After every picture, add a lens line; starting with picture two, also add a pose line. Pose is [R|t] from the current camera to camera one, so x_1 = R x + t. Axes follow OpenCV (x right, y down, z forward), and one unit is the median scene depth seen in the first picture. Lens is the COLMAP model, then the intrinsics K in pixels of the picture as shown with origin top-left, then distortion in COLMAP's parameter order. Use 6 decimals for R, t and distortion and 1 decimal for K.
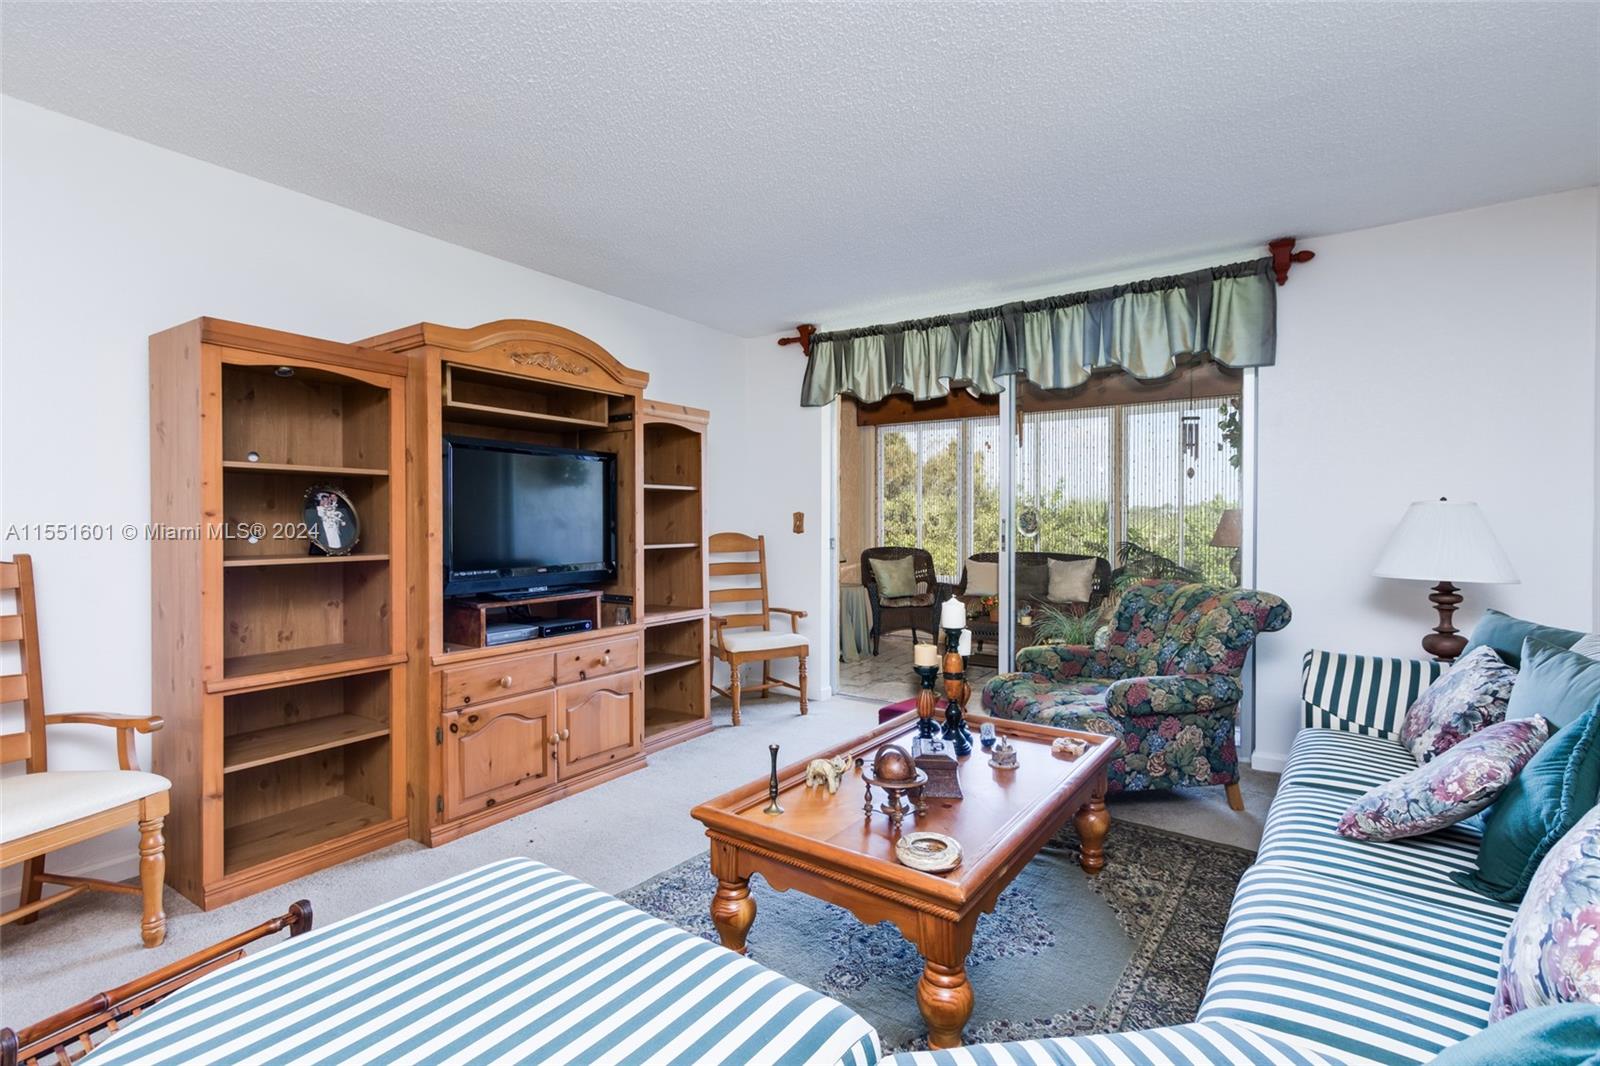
lens RADIAL K [[722.1, 0, 805.1], [0, 722.1, 527.8], [0, 0, 1]] dist [0.002187, 0.000326]
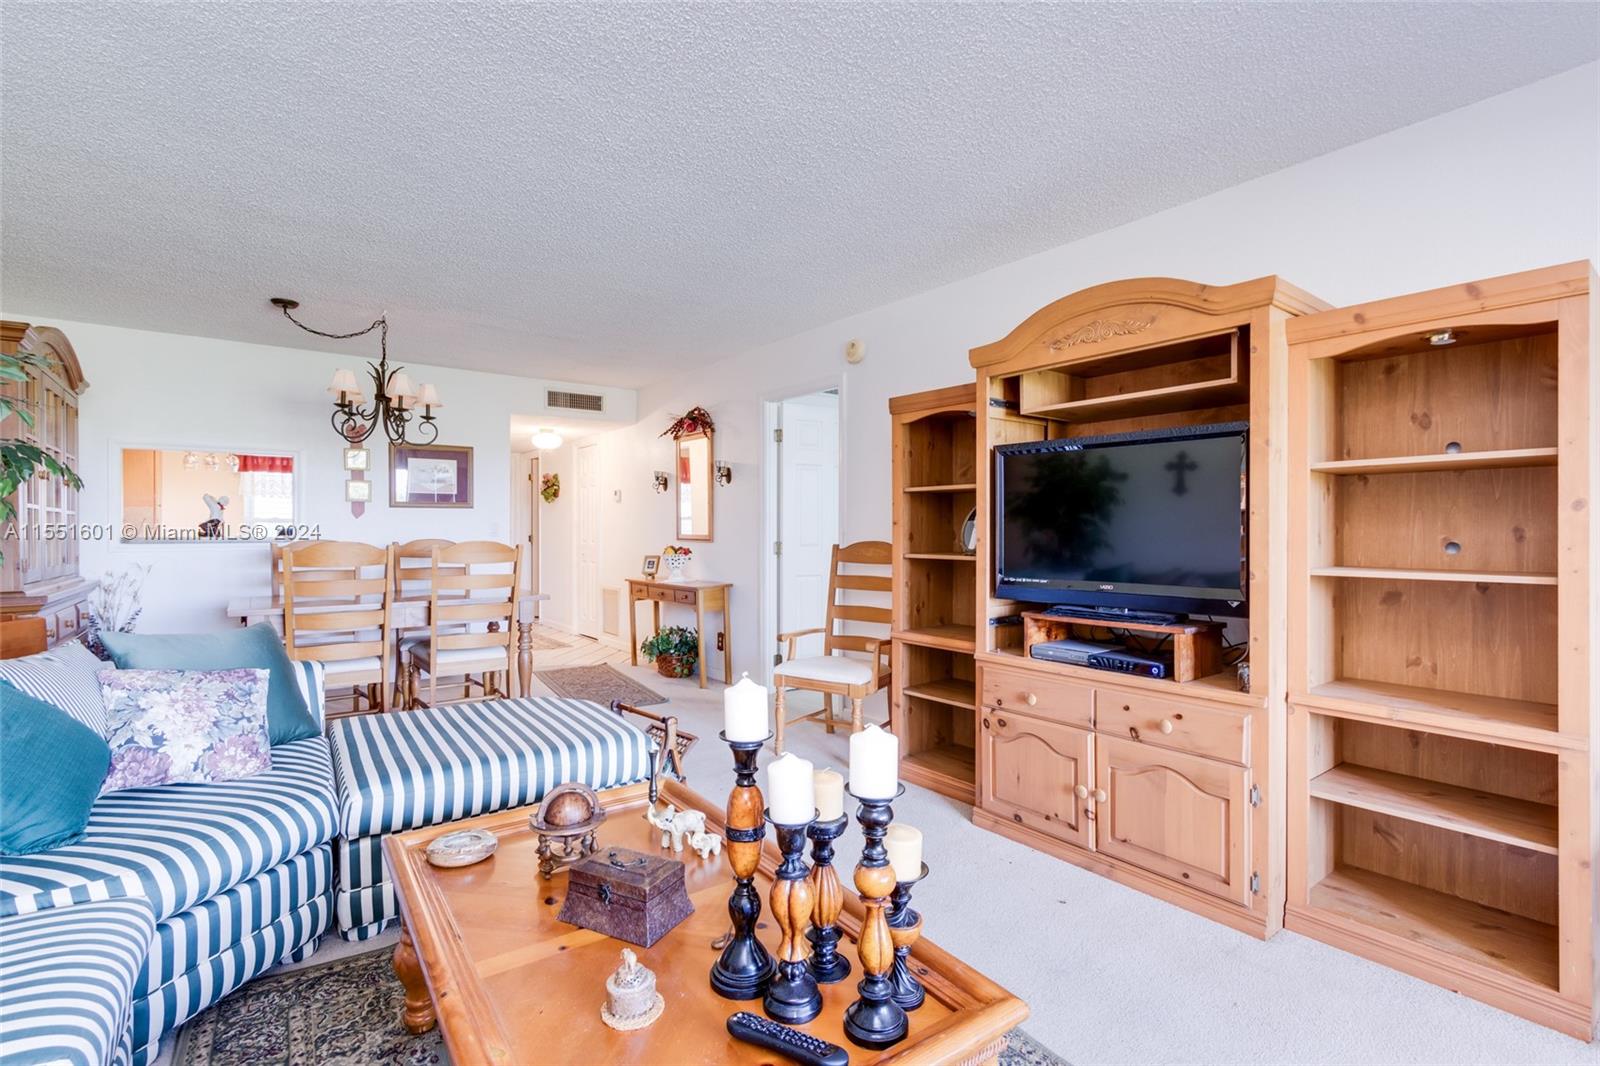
lens RADIAL K [[731.3, 0, 804.6], [0, 731.3, 530.2], [0, 0, 1]] dist [-0.000287, -0.000700]
pose [[-0.328627, -0.001992, -0.944458, 0.464353], [-0.006280, 0.999980, 0.000075, -0.003040], [0.944439, 0.005956, -0.328633, 0.832829]]
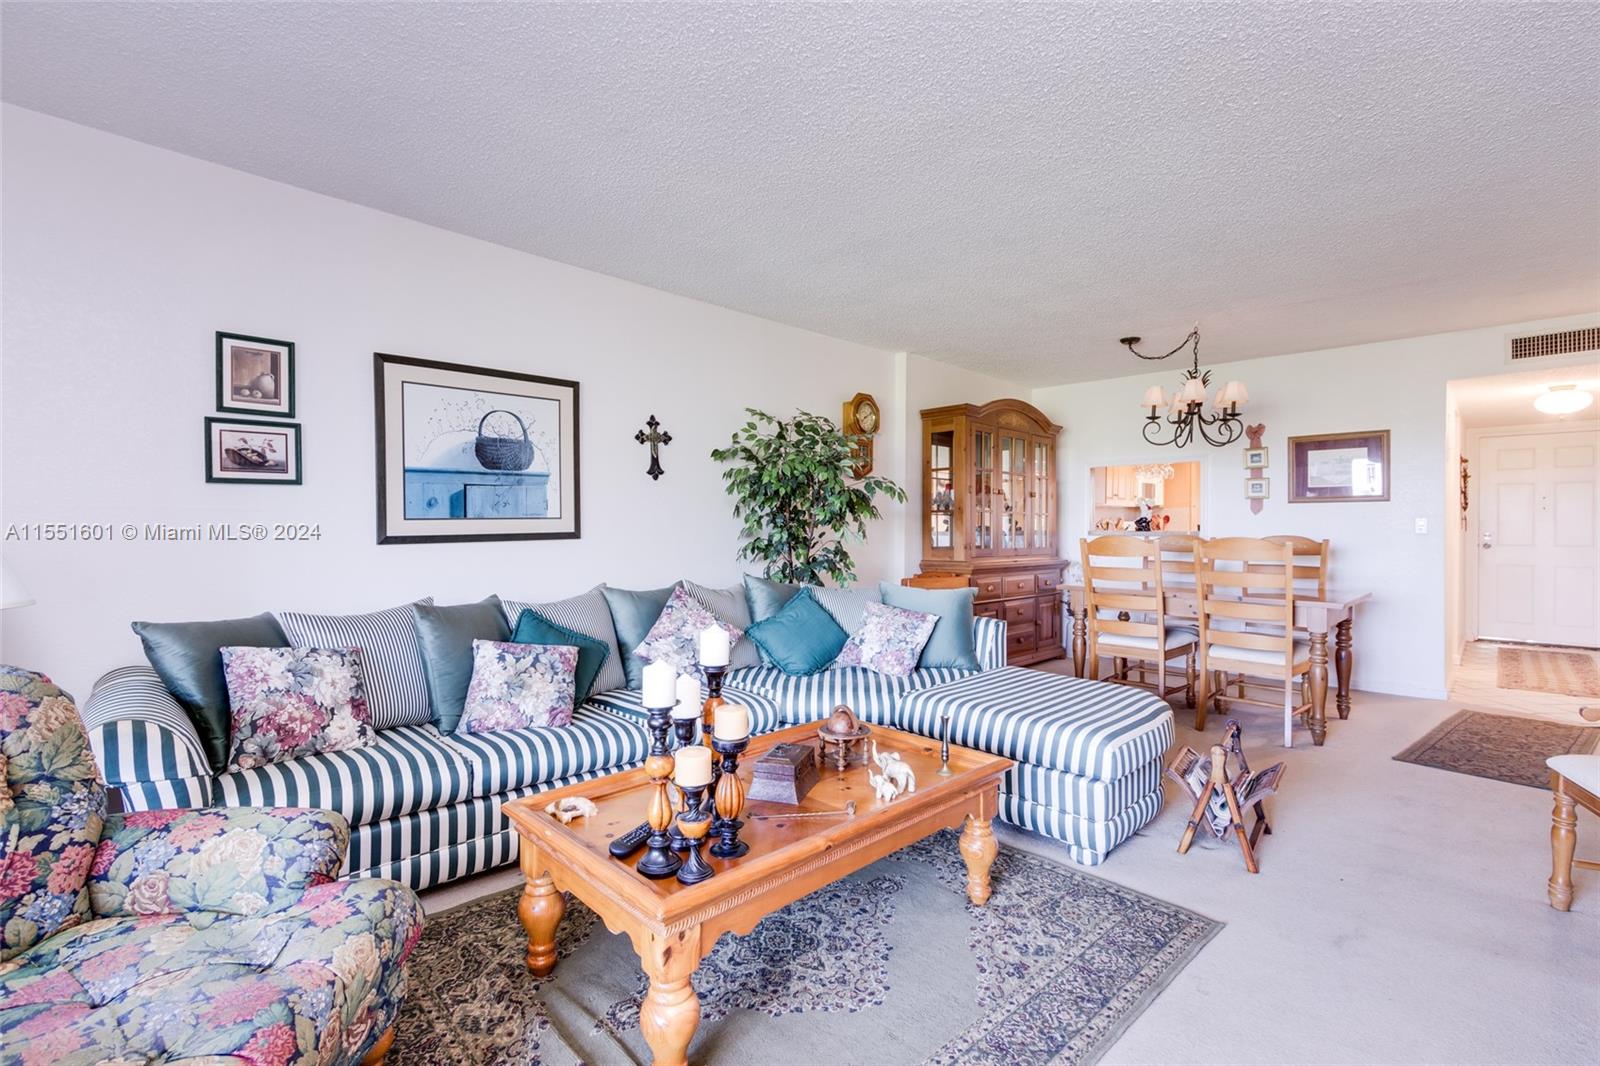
lens RADIAL K [[728.4, 0, 793.1], [0, 728.4, 533.7], [0, 0, 1]] dist [0.000599, -0.001292]
pose [[-0.980529, -0.007959, 0.196212, -0.017400], [-0.003701, 0.999750, 0.022058, -0.013146], [-0.196339, 0.020903, -0.980313, 1.202214]]
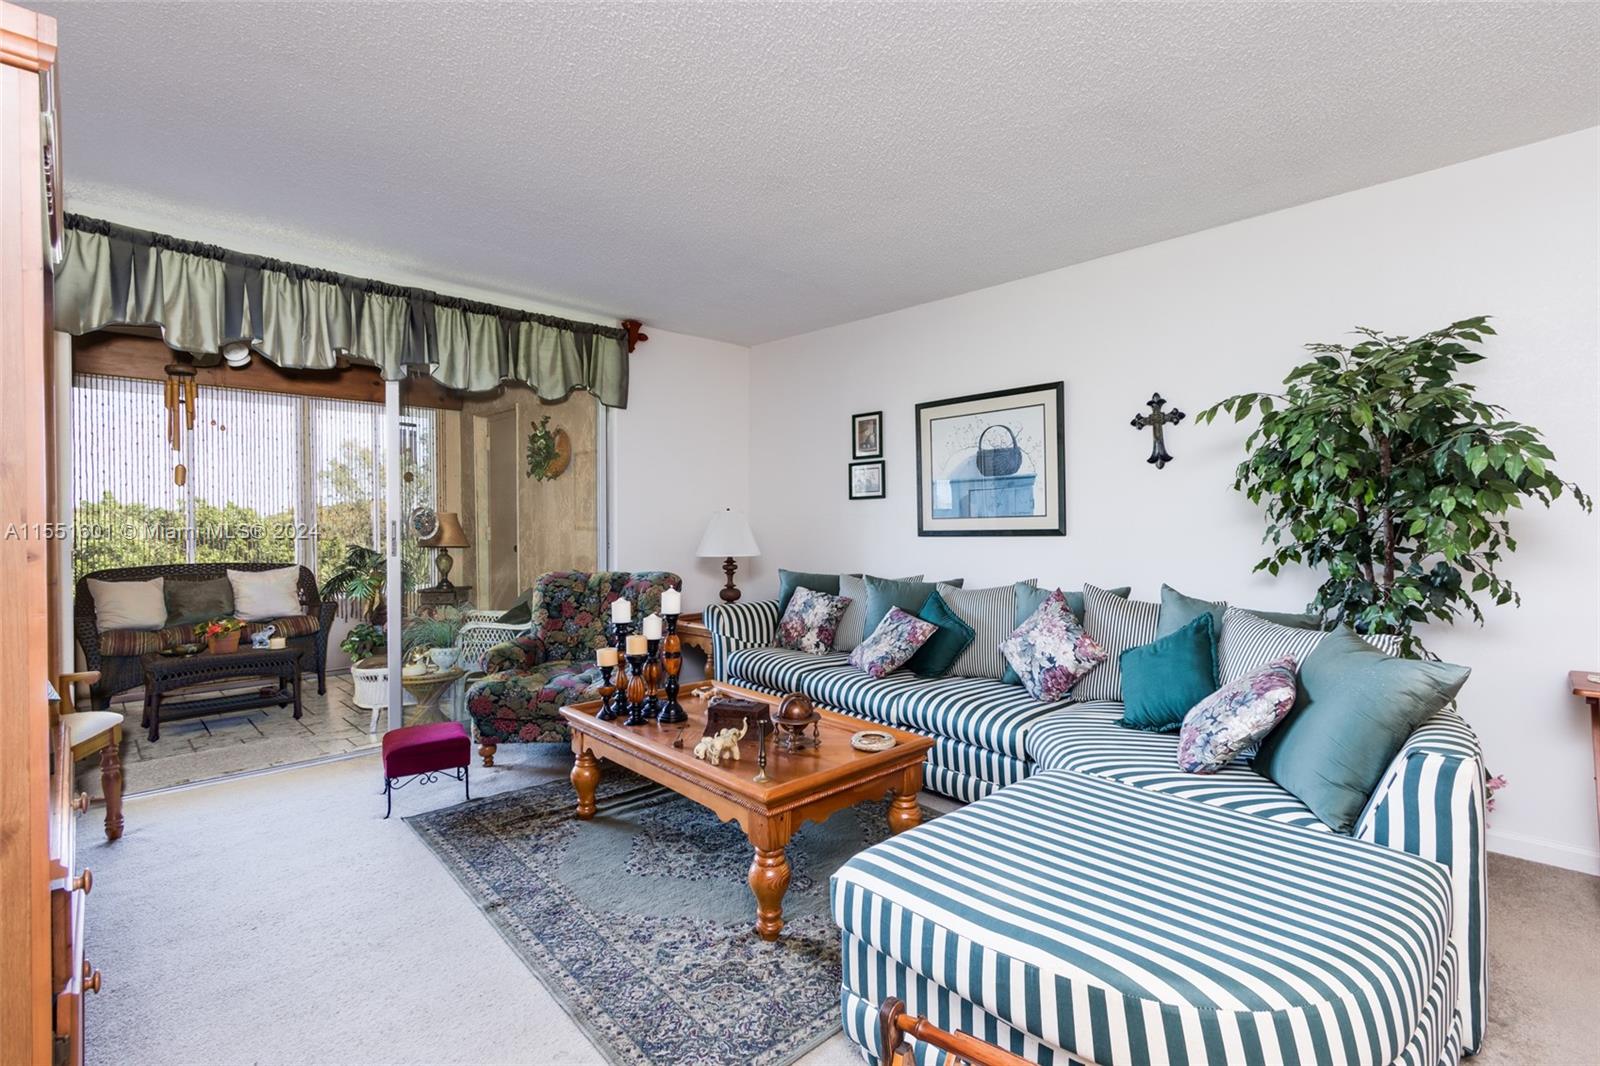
lens RADIAL K [[722.1, 0, 805.1], [0, 722.1, 527.8], [0, 0, 1]] dist [0.002187, 0.000326]
pose [[0.201826, -0.008926, 0.979381, -0.620362], [0.011187, 0.999914, 0.006808, -0.004733], [-0.979357, 0.009583, 0.201909, 0.385426]]
